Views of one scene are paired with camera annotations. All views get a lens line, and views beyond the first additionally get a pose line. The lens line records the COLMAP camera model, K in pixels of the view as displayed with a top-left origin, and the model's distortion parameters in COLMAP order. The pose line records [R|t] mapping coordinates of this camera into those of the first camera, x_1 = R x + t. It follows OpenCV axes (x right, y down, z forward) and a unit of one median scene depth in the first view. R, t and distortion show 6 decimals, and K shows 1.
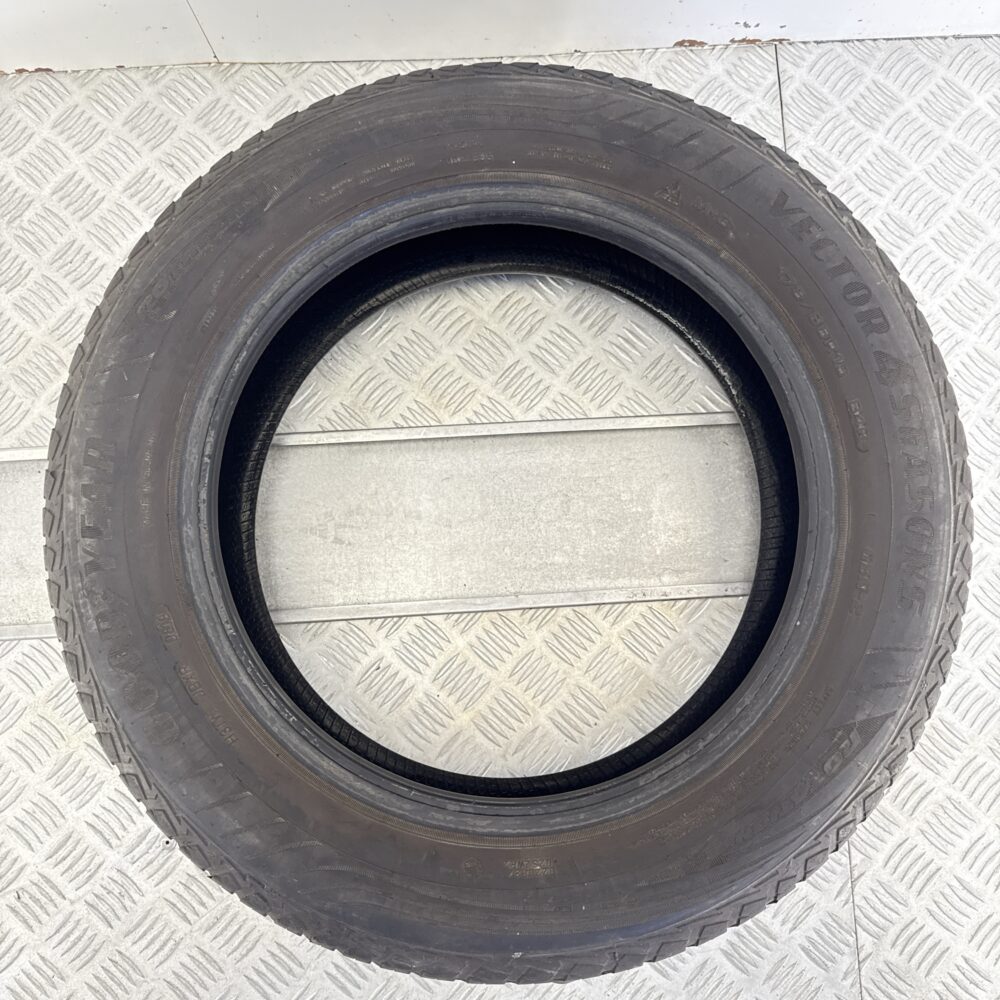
lens RADIAL K [[917.4, 0, 521.5], [0, 917.4, 502.5], [0, 0, 1]] dist [0.101479, -0.203536]
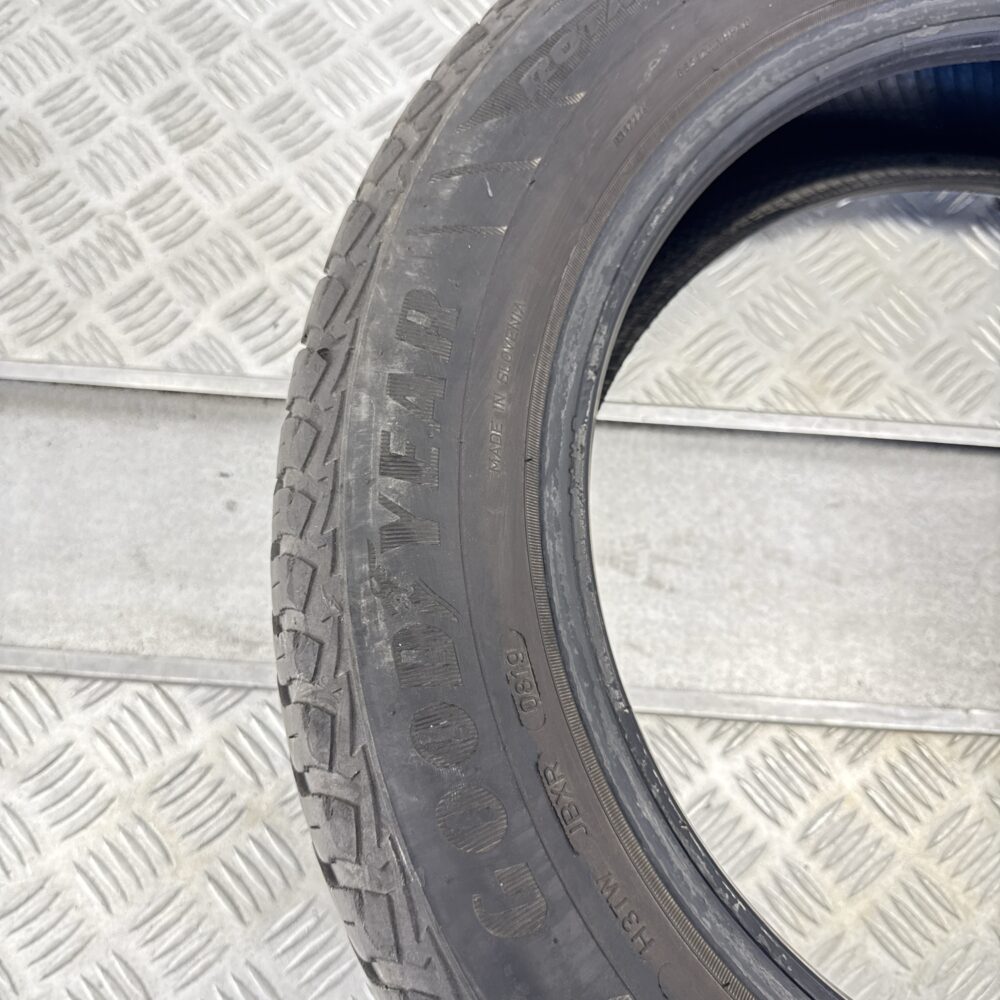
lens RADIAL K [[943.2, 0, 510.1], [0, 943.2, 502.1], [0, 0, 1]] dist [0.094627, -0.229511]
pose [[0.992517, 0.121372, -0.013359, -0.306753], [-0.122091, 0.984767, -0.123808, 0.082346], [-0.001871, 0.124512, 0.992216, 0.387834]]
